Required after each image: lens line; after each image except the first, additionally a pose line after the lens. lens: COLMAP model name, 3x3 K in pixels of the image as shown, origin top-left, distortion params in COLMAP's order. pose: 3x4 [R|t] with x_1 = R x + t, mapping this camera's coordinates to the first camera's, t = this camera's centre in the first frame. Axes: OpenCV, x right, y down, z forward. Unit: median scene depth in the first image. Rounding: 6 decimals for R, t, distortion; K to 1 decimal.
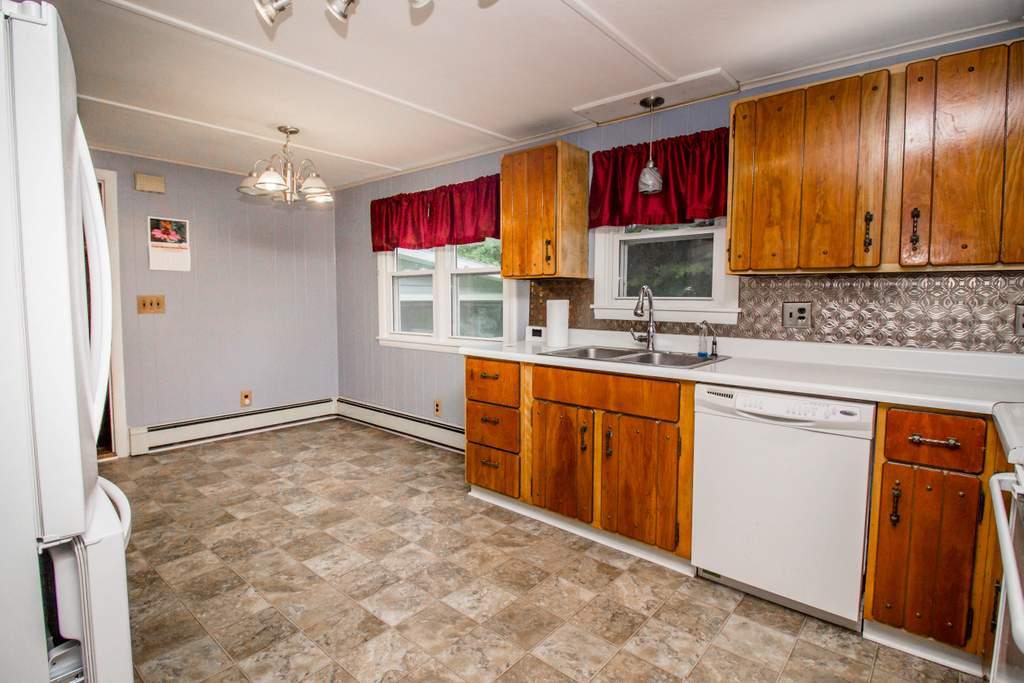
lens RADIAL K [[515.9, 0, 509.0], [0, 515.9, 335.4], [0, 0, 1]] dist [0.002068, -0.001159]
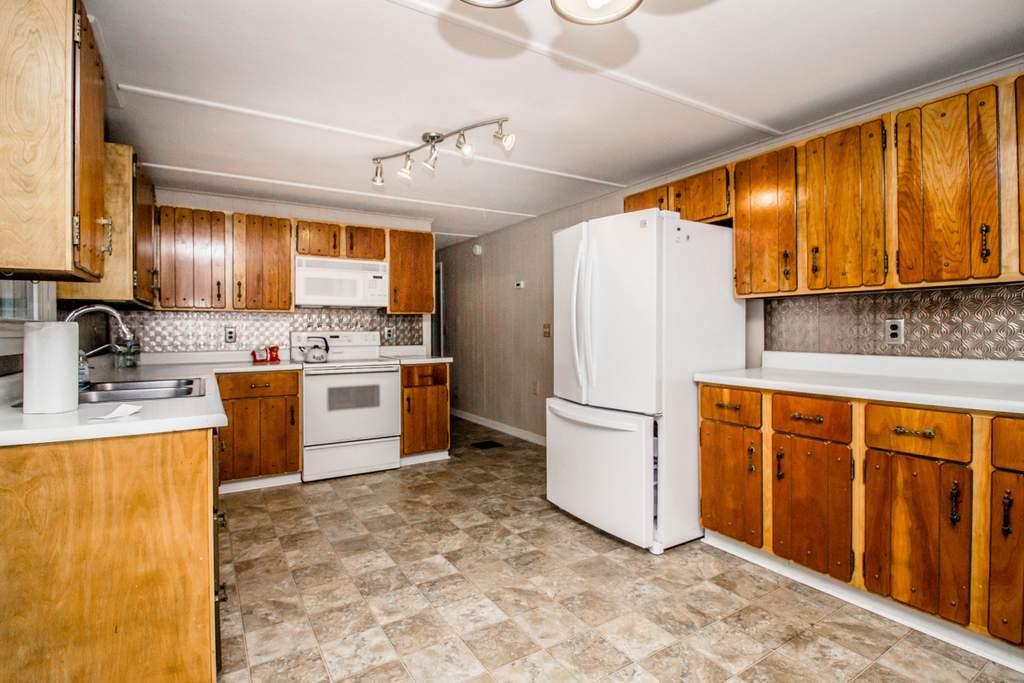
lens RADIAL K [[489.0, 0, 496.8], [0, 489.0, 333.3], [0, 0, 1]] dist [-0.008242, -0.004274]
pose [[-0.947487, 0.002574, 0.319784, -0.616407], [0.031092, 0.995972, 0.084106, -0.106958], [-0.318280, 0.089632, -0.943750, 1.660414]]
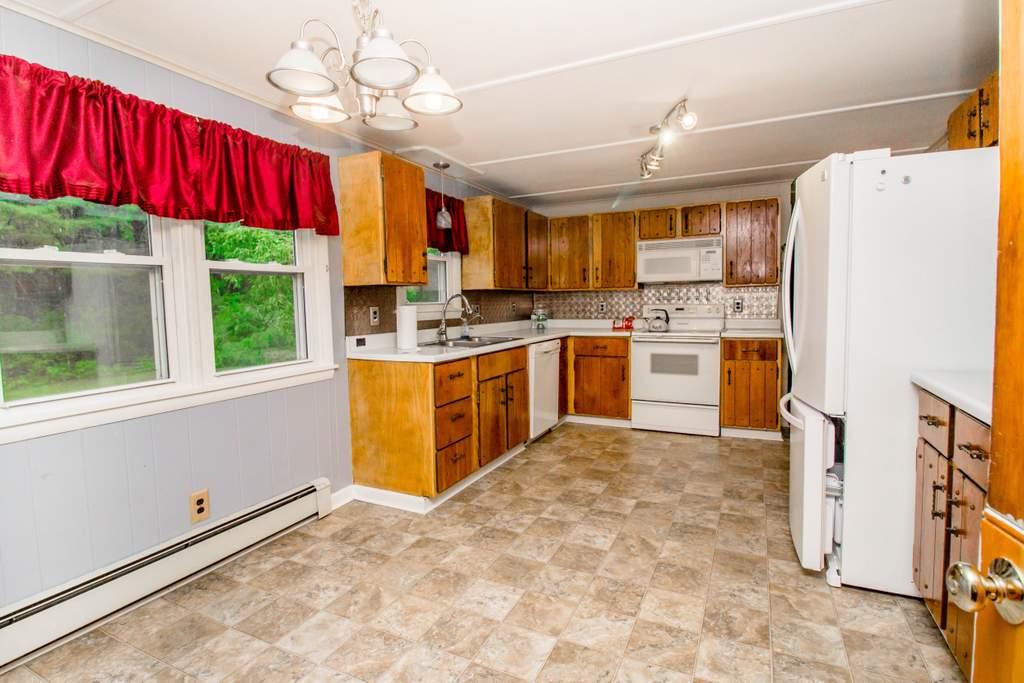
lens RADIAL K [[489.0, 0, 519.6], [0, 489.0, 335.6], [0, 0, 1]] dist [-0.008242, -0.004274]
pose [[-0.267814, -0.063165, 0.961398, -1.221977], [0.093895, 0.991388, 0.091291, -0.098560], [-0.958884, 0.114720, -0.259577, 1.314801]]
